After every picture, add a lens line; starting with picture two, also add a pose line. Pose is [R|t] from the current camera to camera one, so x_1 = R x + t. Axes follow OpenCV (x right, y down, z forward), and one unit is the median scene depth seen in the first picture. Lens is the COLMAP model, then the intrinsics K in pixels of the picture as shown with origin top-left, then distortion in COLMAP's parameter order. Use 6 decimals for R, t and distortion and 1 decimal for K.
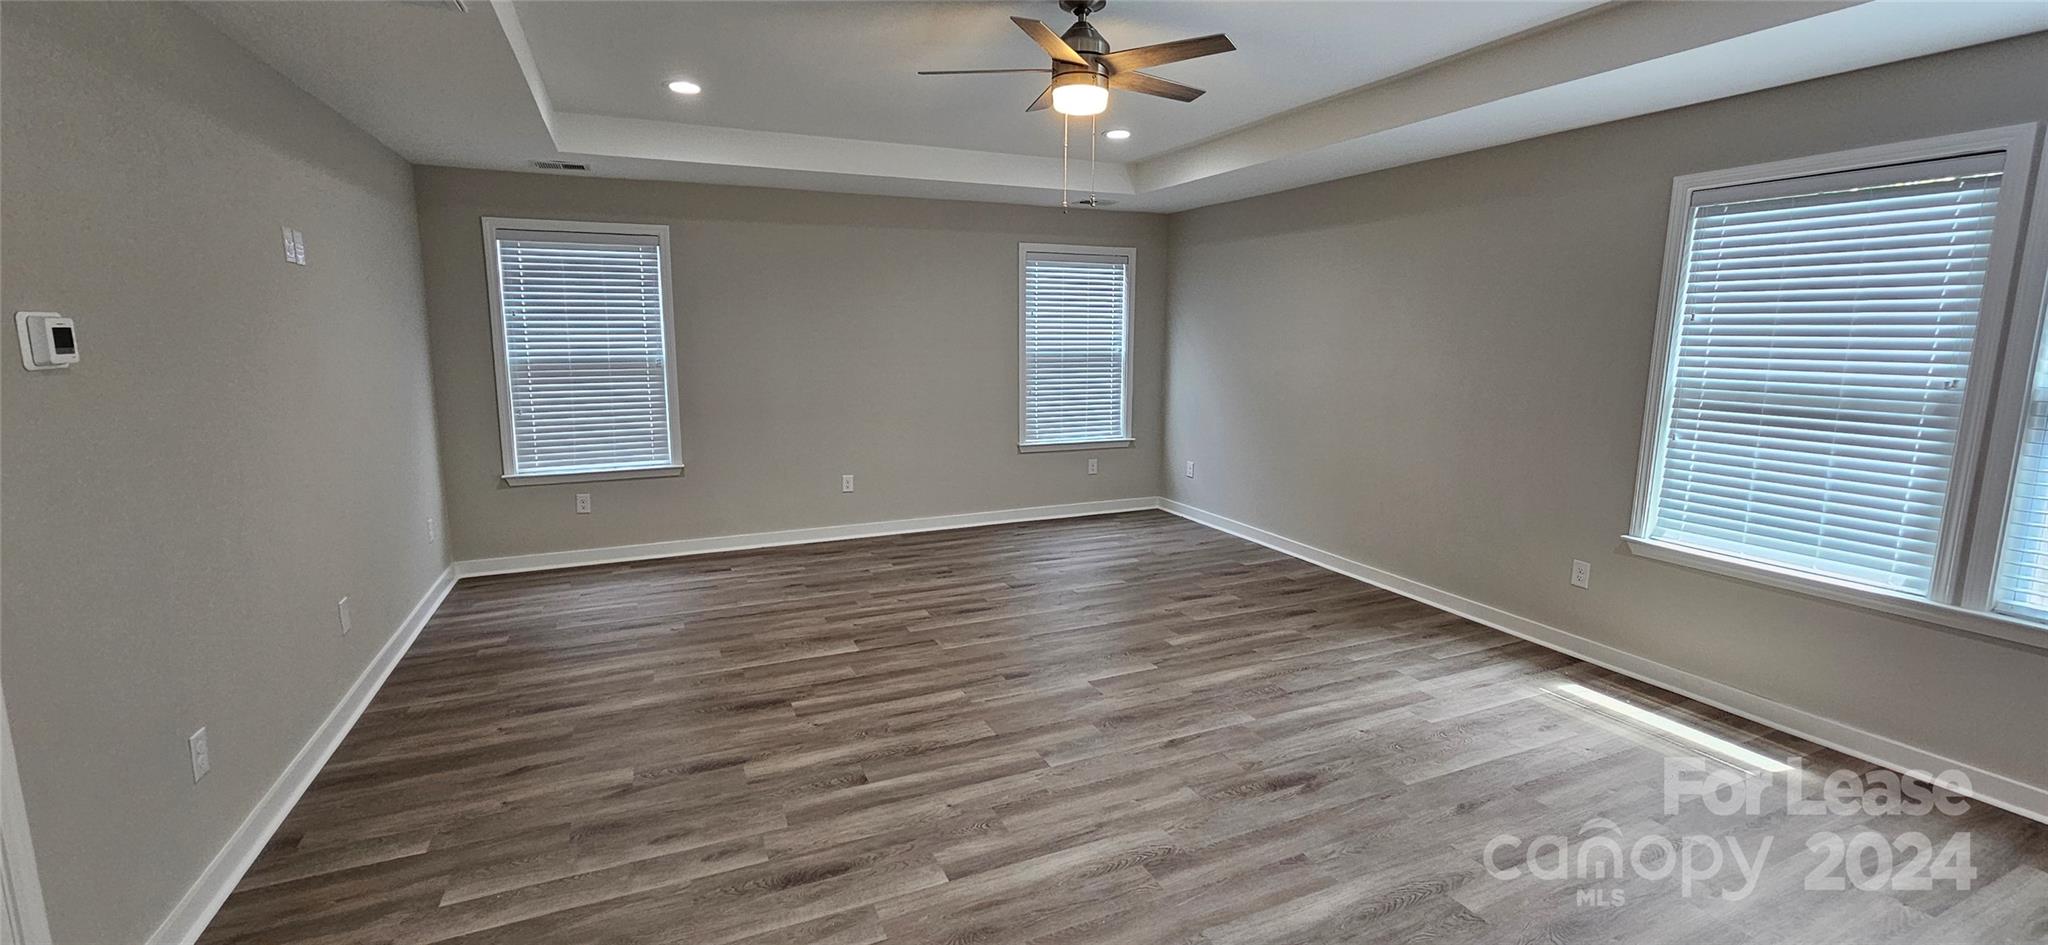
lens RADIAL K [[846.2, 0, 1019.9], [0, 846.2, 473.4], [0, 0, 1]] dist [0.001751, -0.000023]
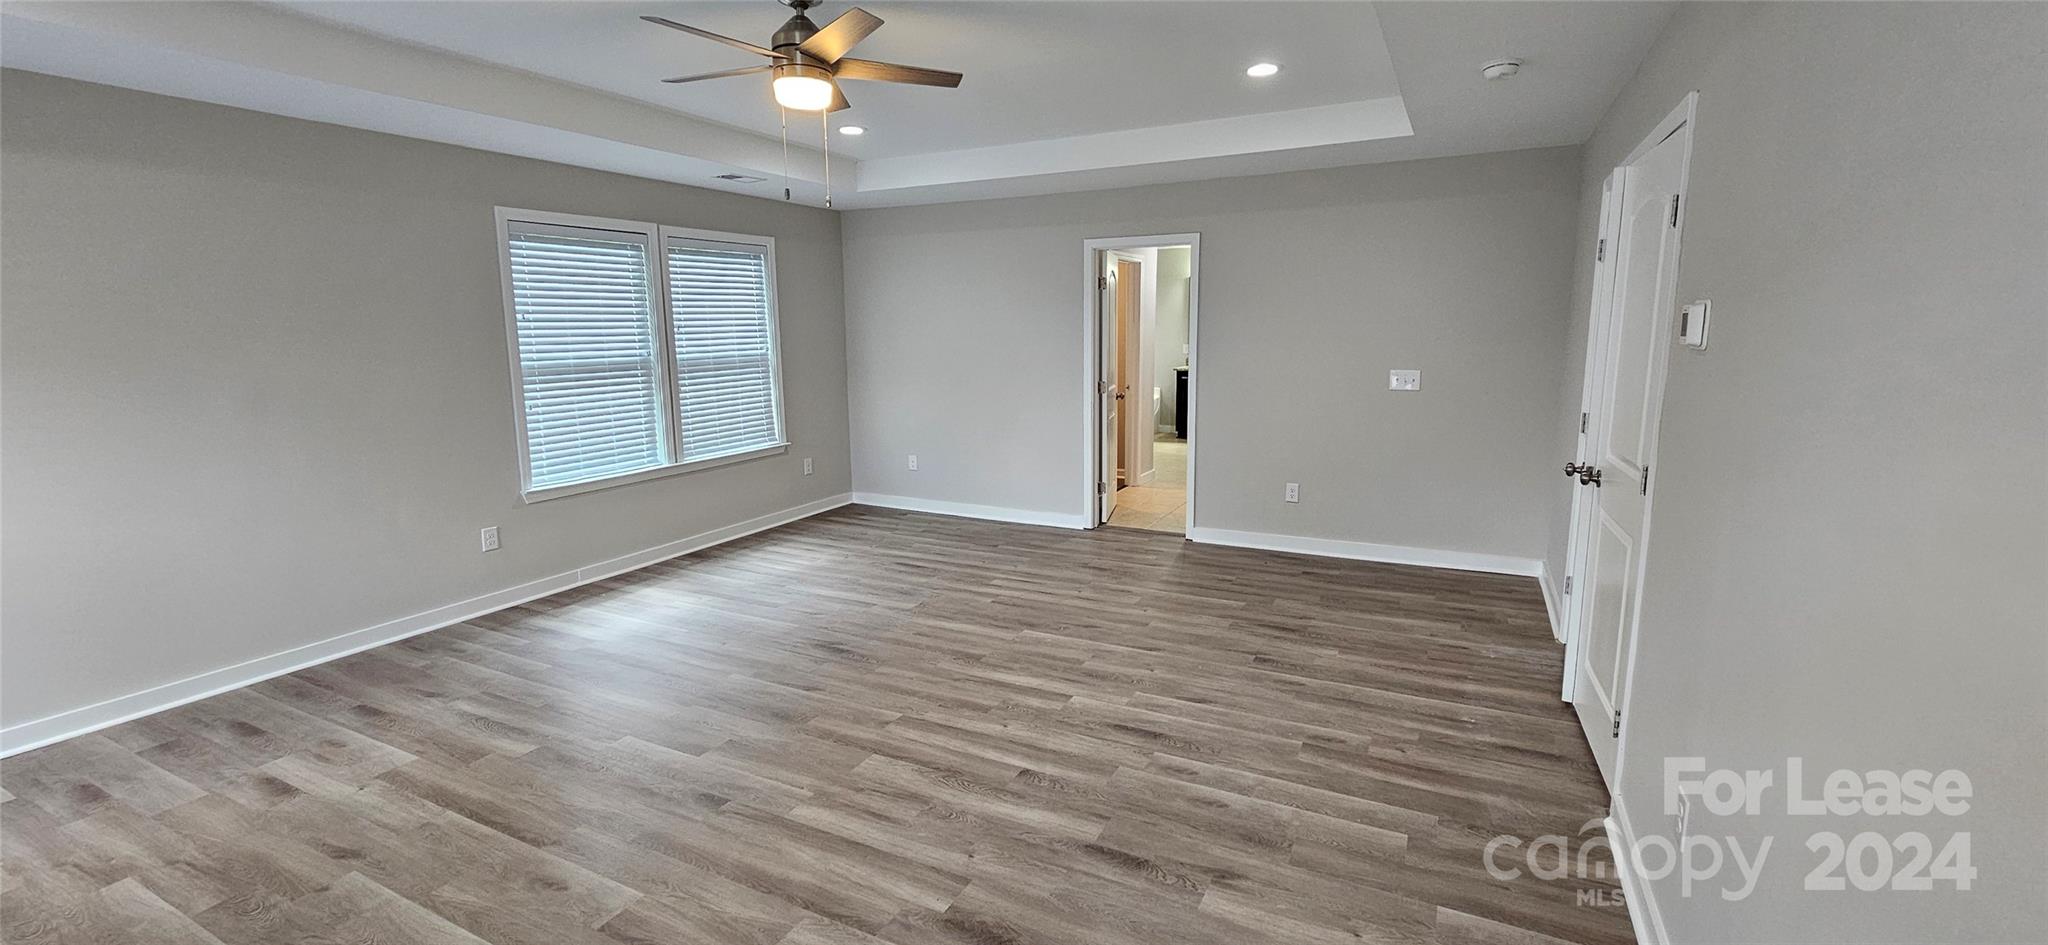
lens RADIAL K [[846.2, 0, 1029.5], [0, 846.2, 462.1], [0, 0, 1]] dist [0.001751, -0.000023]
pose [[-0.634702, -0.119707, 0.763429, -0.853711], [0.140130, 0.953721, 0.266047, -0.236003], [-0.759945, 0.275839, -0.588554, 1.395327]]
